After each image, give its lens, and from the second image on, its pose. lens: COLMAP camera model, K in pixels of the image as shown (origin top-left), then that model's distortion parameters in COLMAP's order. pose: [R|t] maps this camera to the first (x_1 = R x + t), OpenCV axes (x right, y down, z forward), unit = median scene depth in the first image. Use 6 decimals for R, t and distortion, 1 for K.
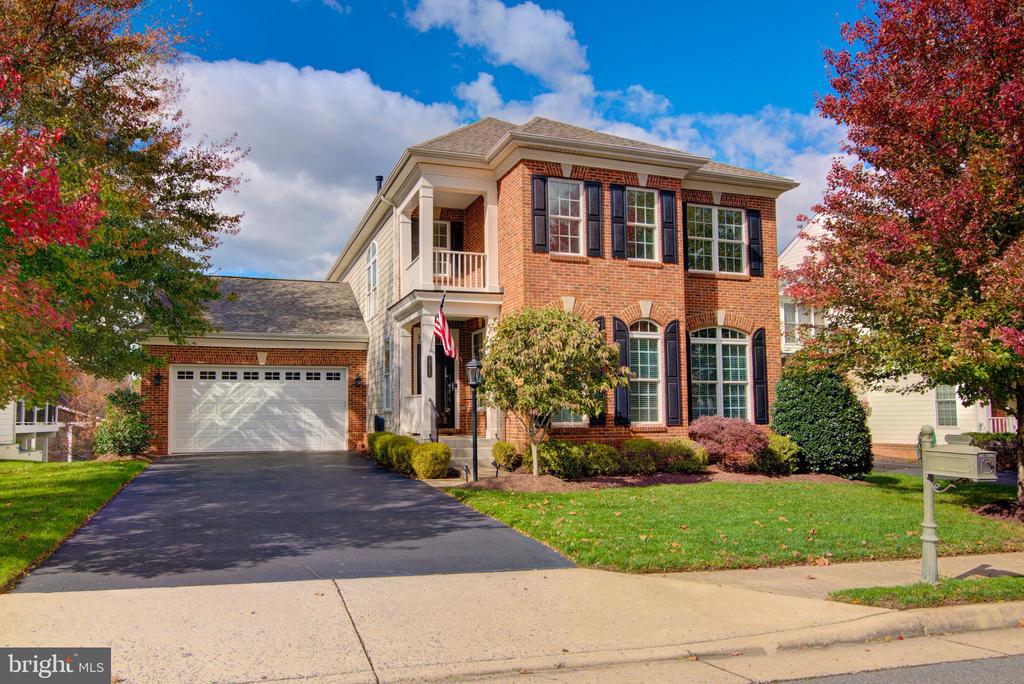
lens RADIAL K [[727.7, 0, 478.0], [0, 727.7, 347.9], [0, 0, 1]] dist [-0.010114, 0.001889]
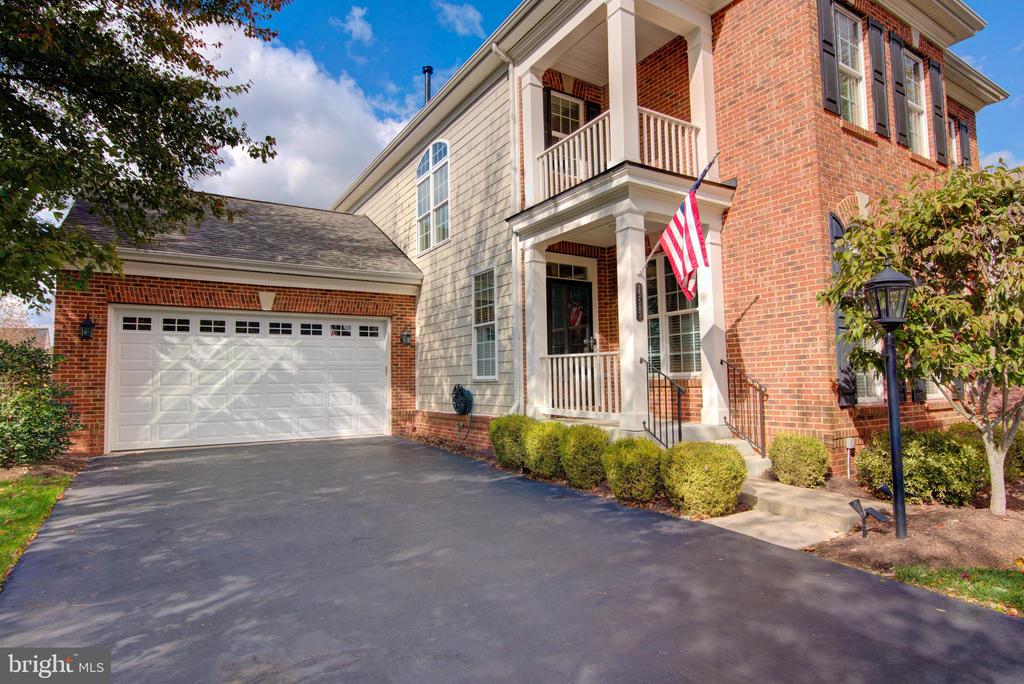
lens RADIAL K [[564.0, 0, 514.4], [0, 564.0, 332.8], [0, 0, 1]] dist [-0.012961, -0.000115]
pose [[0.970289, 0.014118, 0.241536, -0.210998], [-0.015740, 0.999865, 0.004786, 0.038859], [-0.241436, -0.008446, 0.970380, 0.469962]]
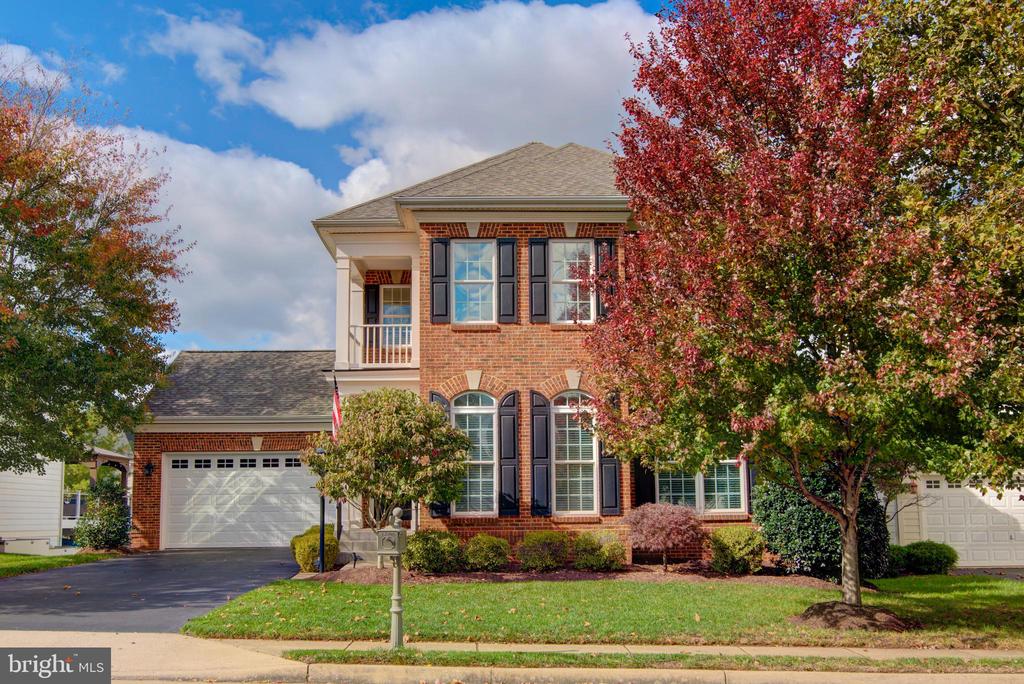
lens RADIAL K [[1041.2, 0, 513.6], [0, 1041.2, 347.6], [0, 0, 1]] dist [0.043560, 0.000000]
pose [[0.950676, -0.049388, -0.306229, 0.433866], [0.029610, 0.997184, -0.068901, -0.006320], [0.308769, 0.056435, 0.949461, -0.156350]]
